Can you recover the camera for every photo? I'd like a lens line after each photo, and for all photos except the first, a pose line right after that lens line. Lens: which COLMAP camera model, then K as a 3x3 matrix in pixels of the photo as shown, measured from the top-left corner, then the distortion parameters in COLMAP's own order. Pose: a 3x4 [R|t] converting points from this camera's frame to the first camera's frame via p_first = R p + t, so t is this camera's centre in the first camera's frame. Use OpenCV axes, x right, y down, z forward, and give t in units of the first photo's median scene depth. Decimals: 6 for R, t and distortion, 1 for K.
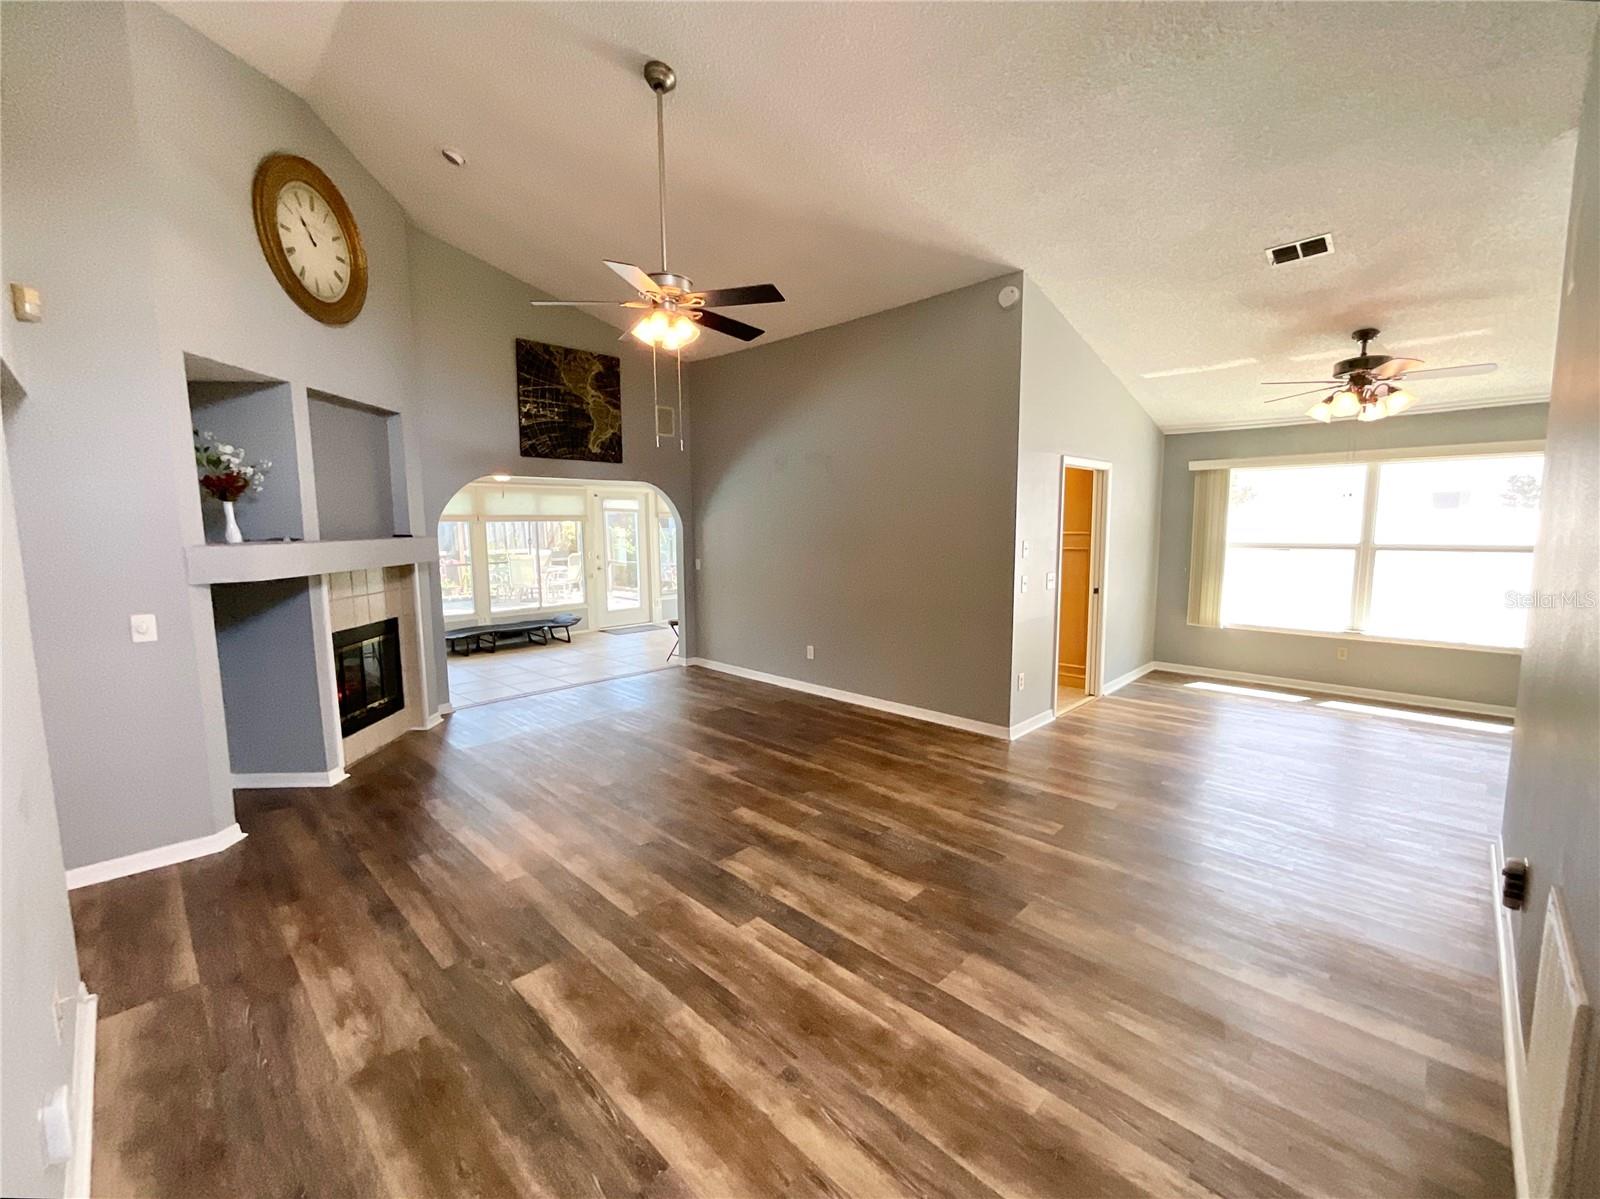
lens RADIAL K [[666.6, 0, 804.7], [0, 666.6, 599.5], [0, 0, 1]] dist [0.001125, 0.000528]
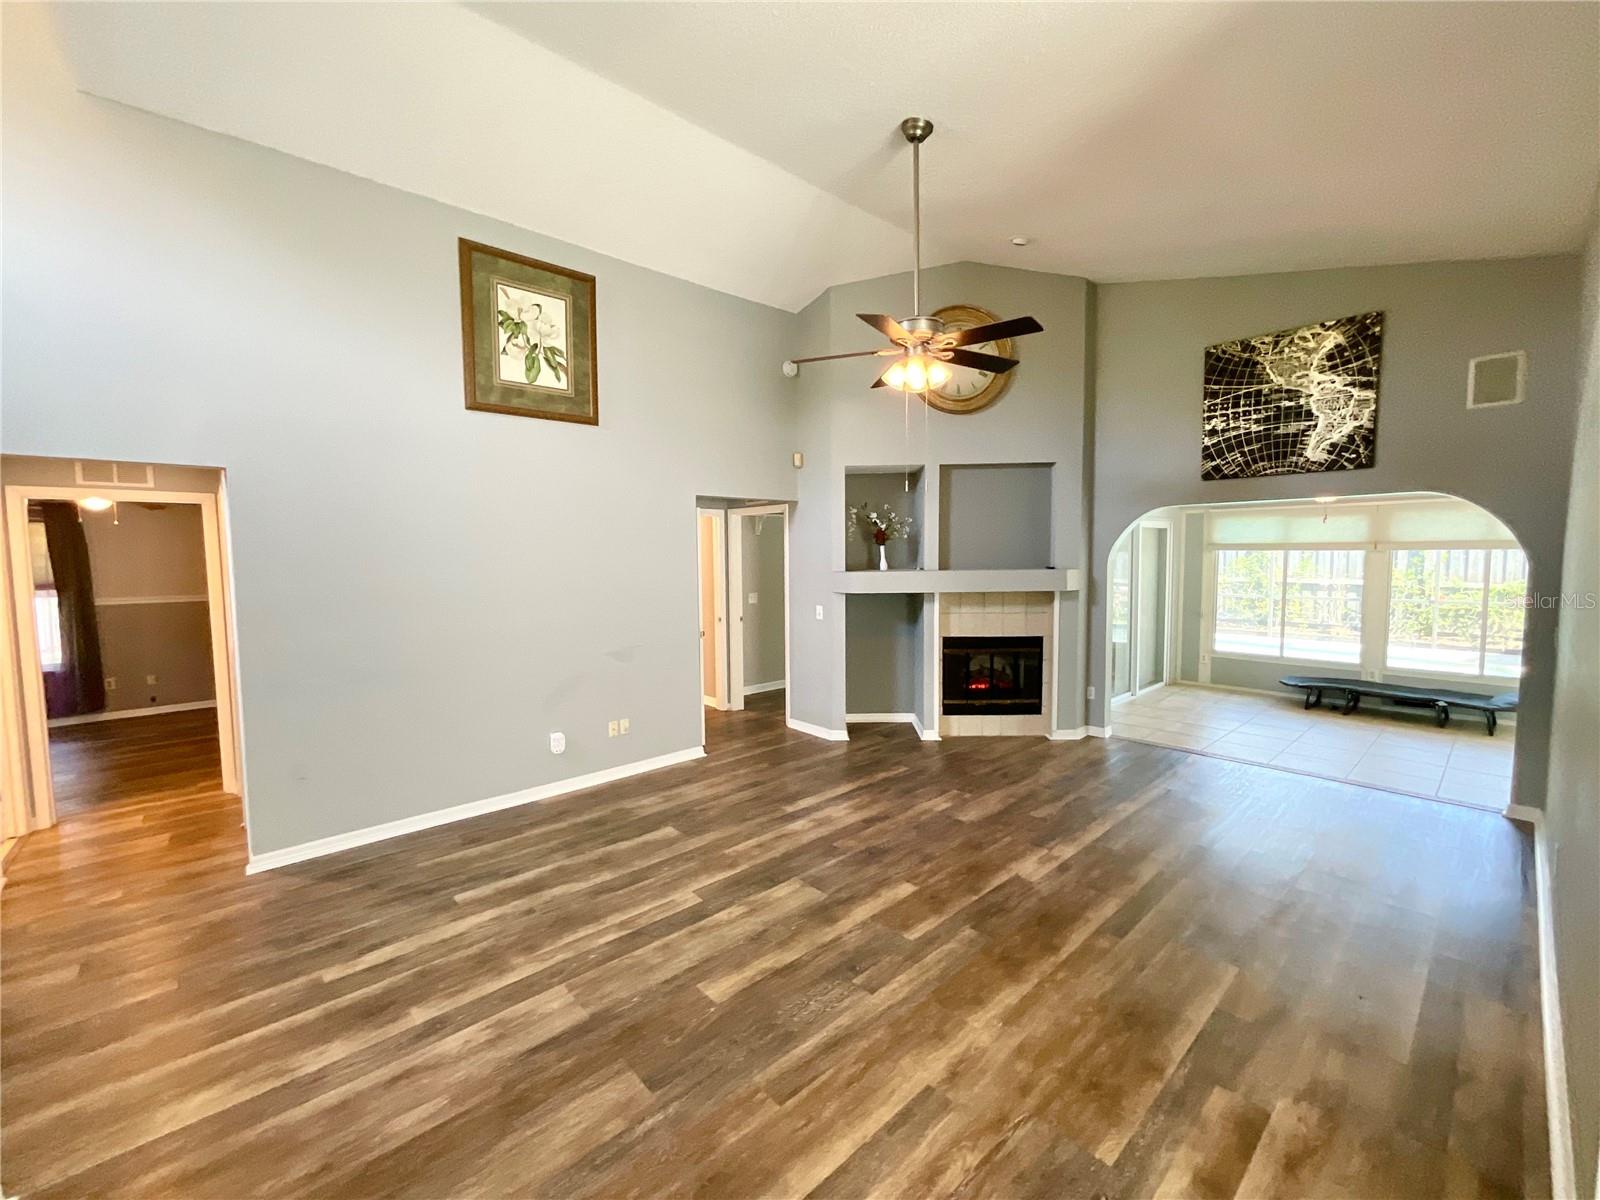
lens RADIAL K [[652.5, 0, 803.7], [0, 652.5, 599.3], [0, 0, 1]] dist [-0.000042, 0.000029]
pose [[-0.059146, 0.078332, -0.995171, 0.782734], [-0.103152, 0.991100, 0.084142, -0.129868], [0.992906, 0.107630, -0.050540, 0.891392]]
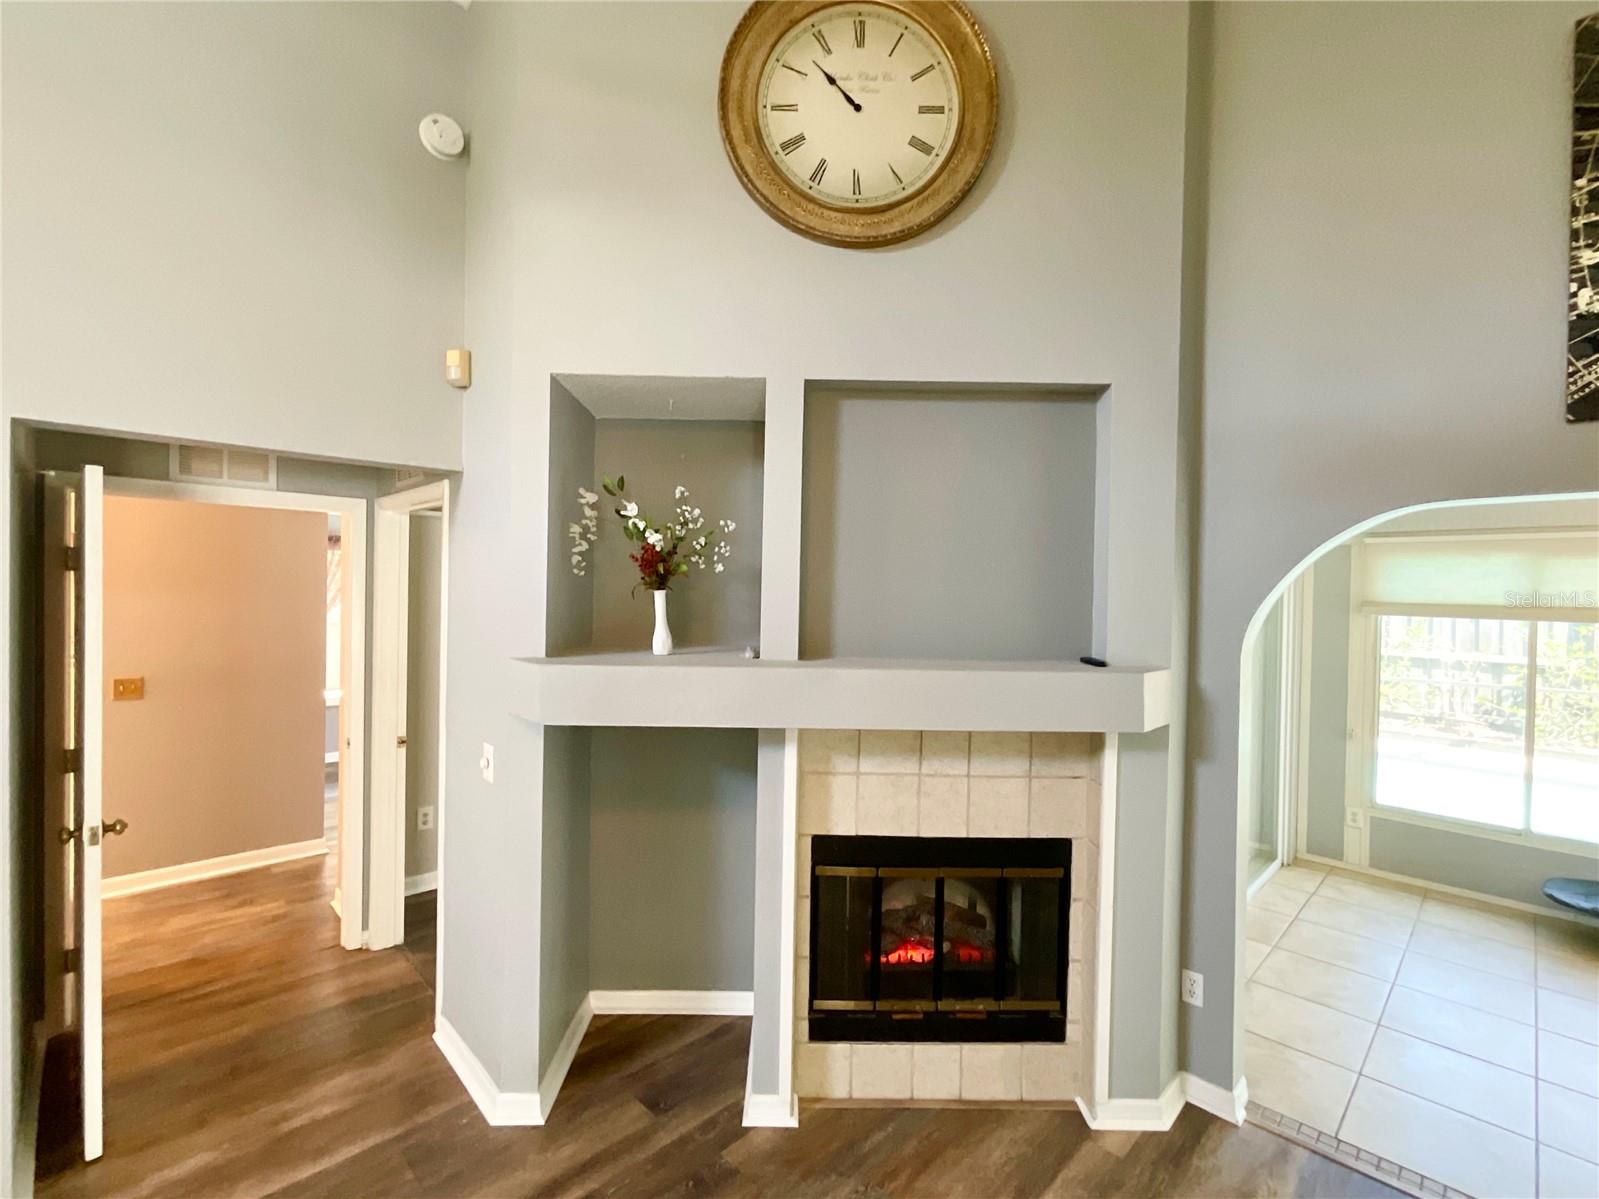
lens RADIAL K [[728.0, 0, 799.5], [0, 728.0, 599.5], [0, 0, 1]] dist [0.001313, 0.000505]
pose [[-0.023212, 0.018299, -0.999563, -0.166133], [-0.132077, 0.991012, 0.021210, -0.169804], [0.990968, 0.132512, -0.020586, 1.137777]]
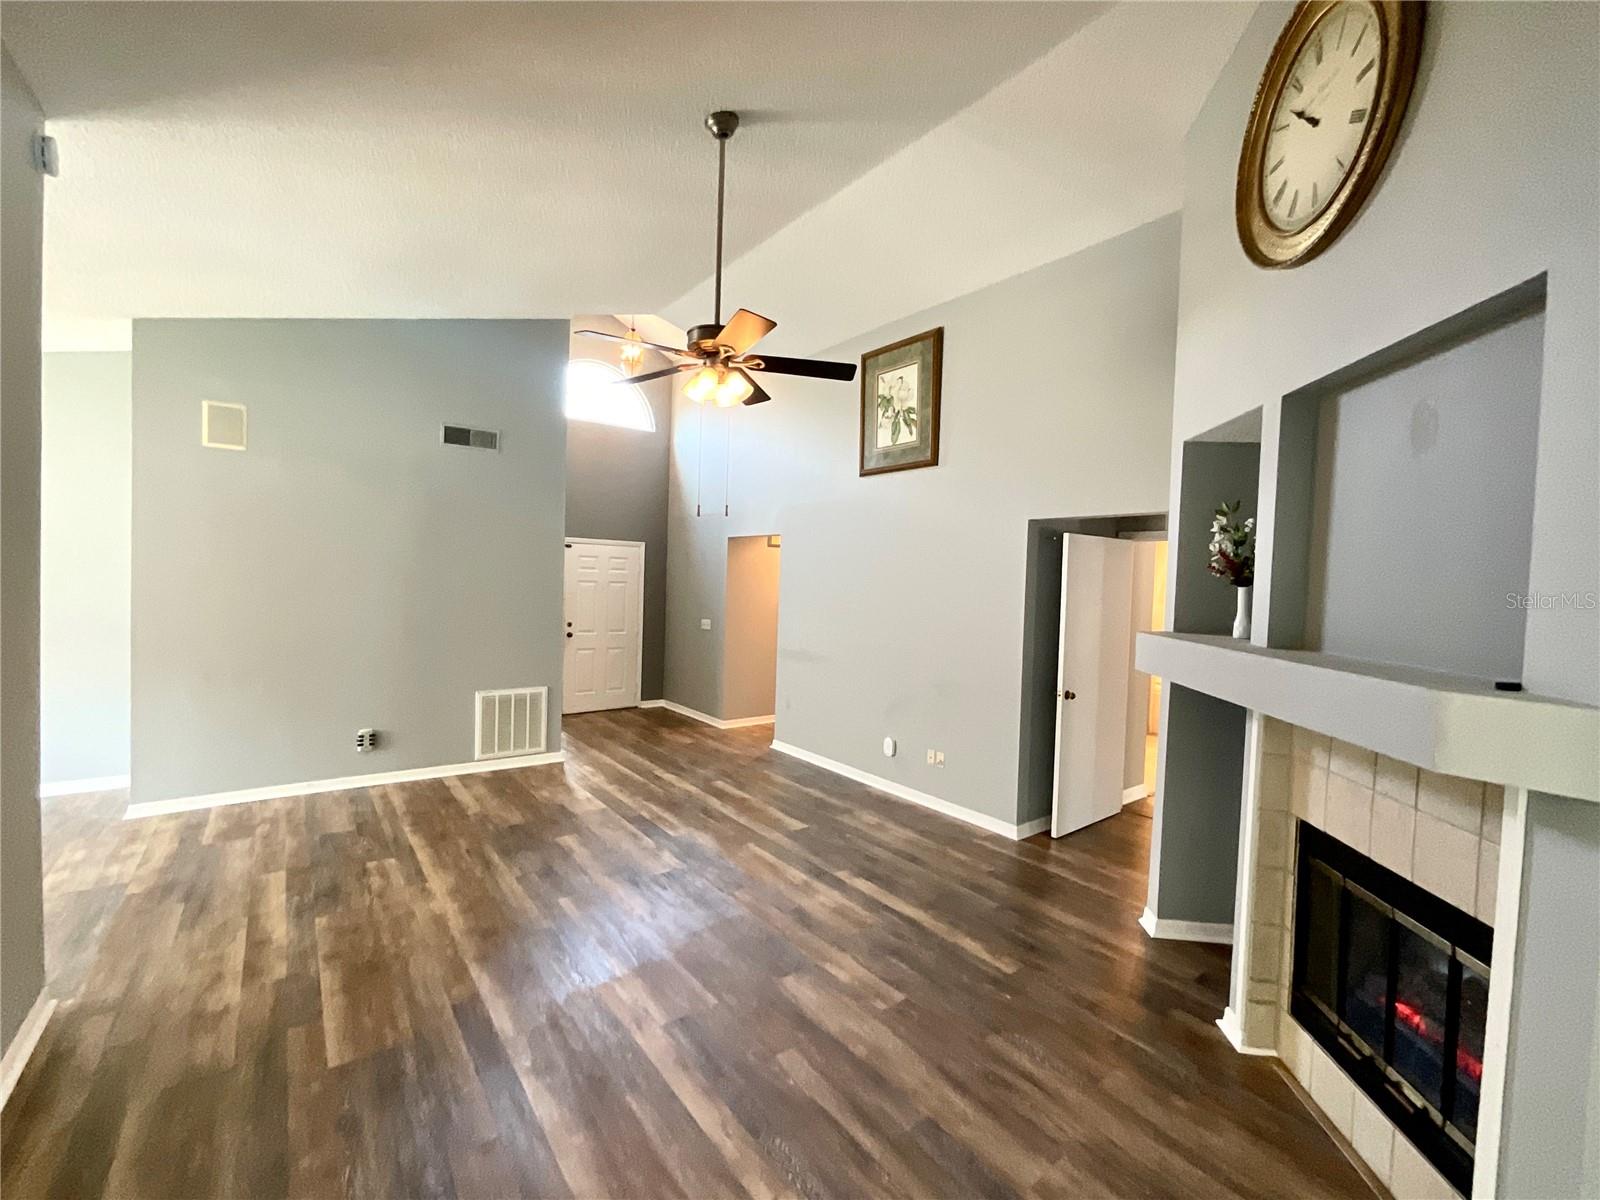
lens RADIAL K [[690.6, 0, 800.0], [0, 690.6, 600.0], [0, 0, 1]] dist [0.000790, 0.000278]
pose [[-0.987635, -0.029133, 0.154037, -0.460476], [-0.006894, 0.989702, 0.142977, -0.246140], [-0.156616, 0.140147, -0.977666, 1.886157]]
